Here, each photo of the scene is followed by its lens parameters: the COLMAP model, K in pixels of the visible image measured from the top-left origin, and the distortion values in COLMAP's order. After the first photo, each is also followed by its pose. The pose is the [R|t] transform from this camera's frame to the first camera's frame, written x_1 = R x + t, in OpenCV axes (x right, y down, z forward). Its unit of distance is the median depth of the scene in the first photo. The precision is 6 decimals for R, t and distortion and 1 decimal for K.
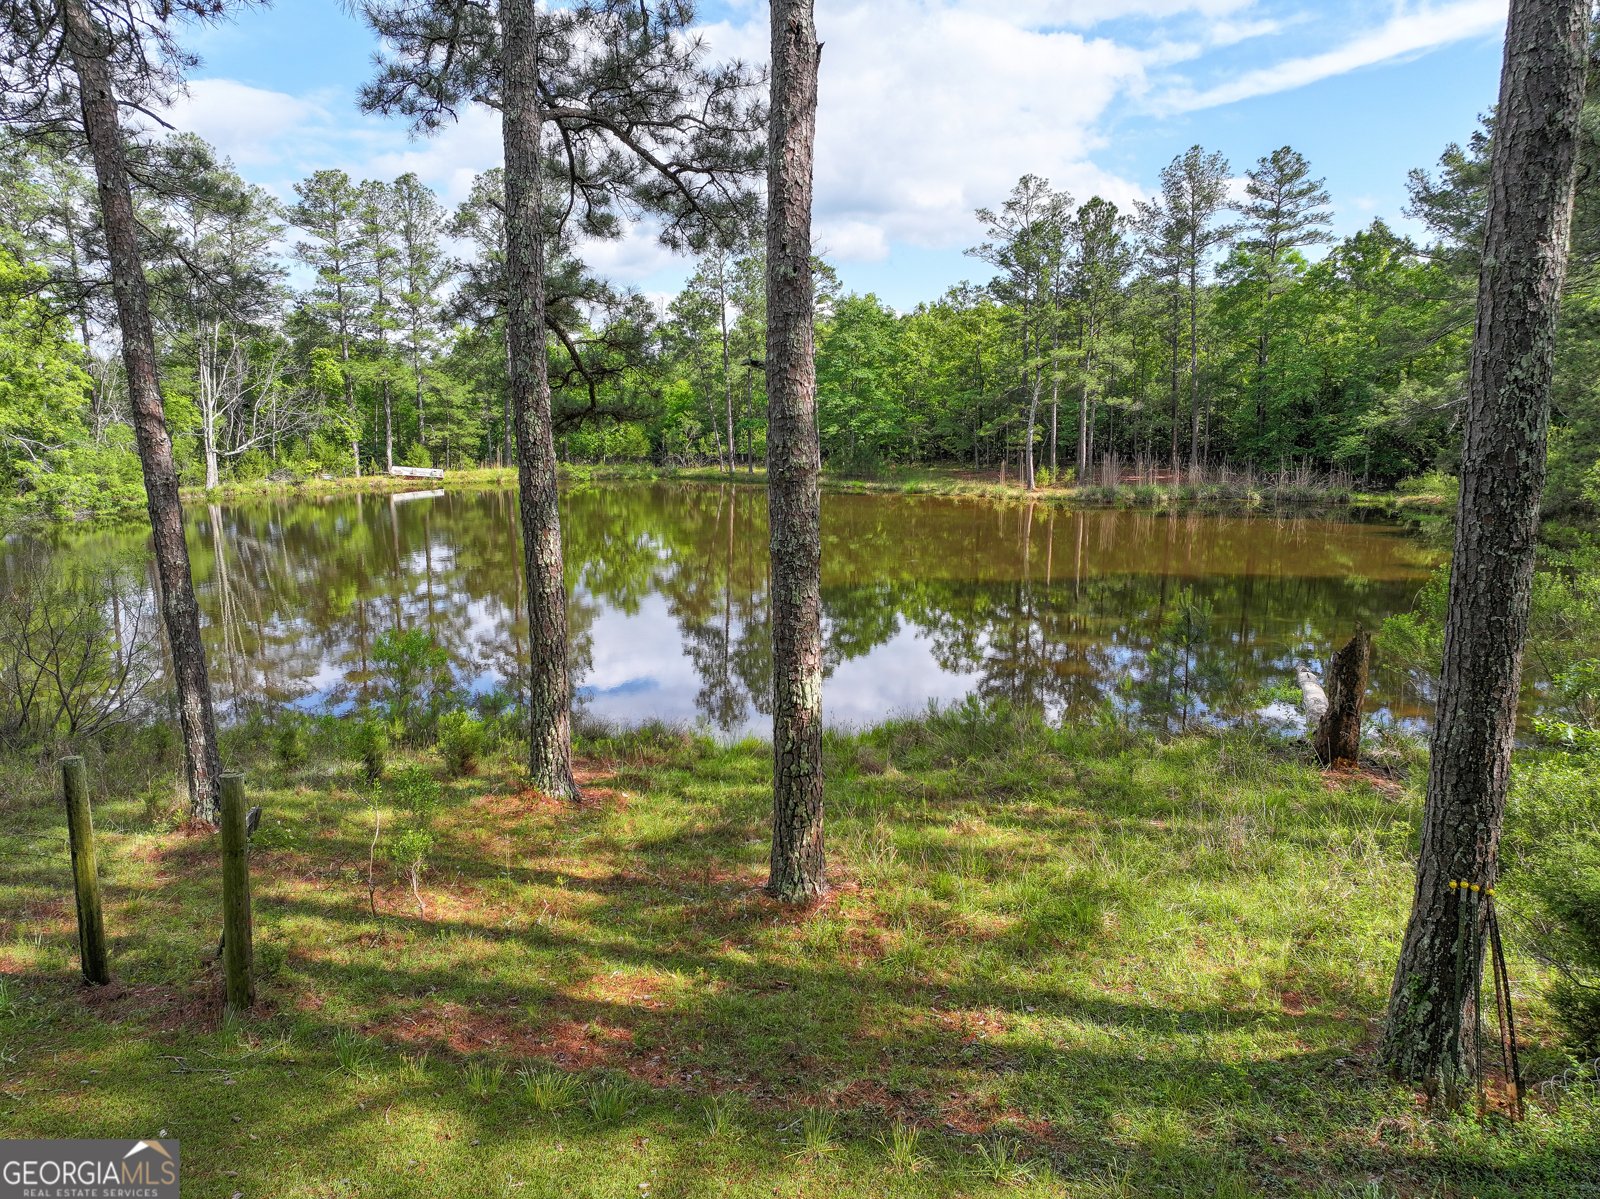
lens RADIAL K [[1133.9, 0, 798.1], [0, 1133.9, 598.0], [0, 0, 1]] dist [0.000485, -0.002663]
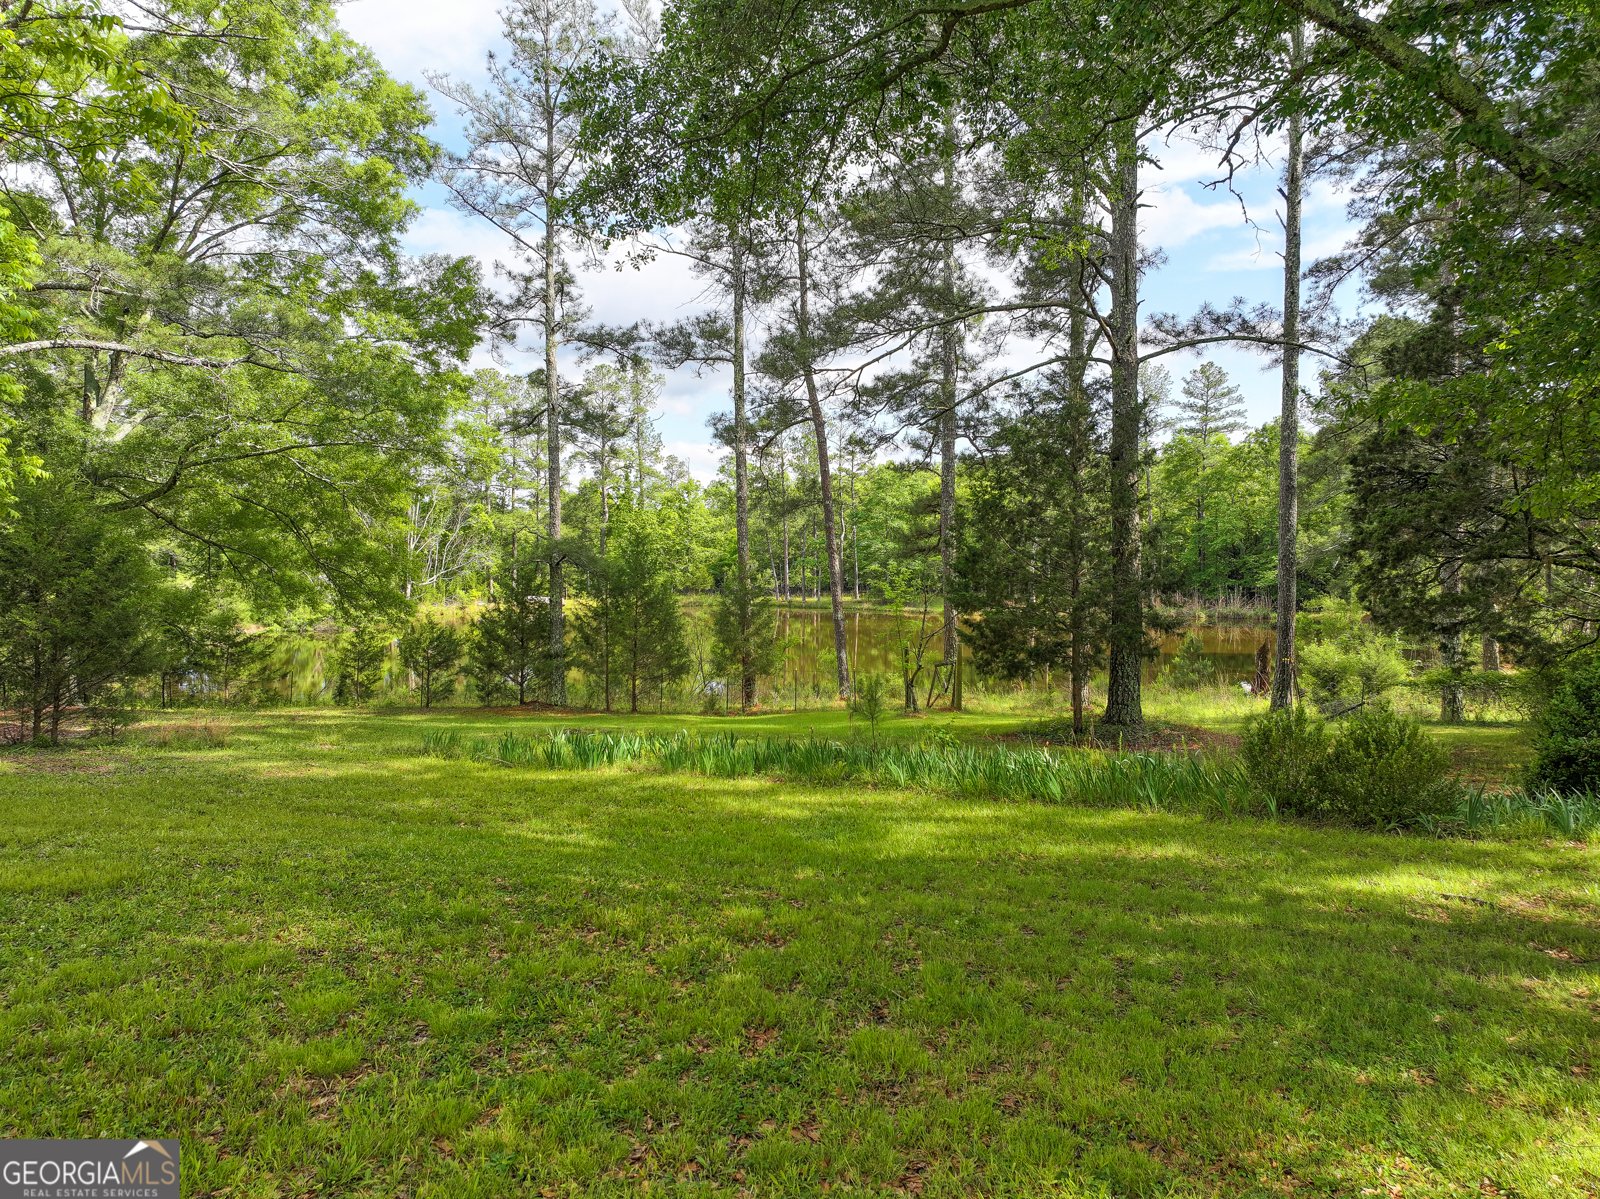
lens RADIAL K [[1133.9, 0, 801.7], [0, 1133.9, 599.0], [0, 0, 1]] dist [0.000485, -0.002663]
pose [[0.998550, -0.000641, 0.053828, -0.134616], [0.007402, 0.992065, -0.125509, 0.053243], [-0.053320, 0.125725, 0.990631, -0.290986]]
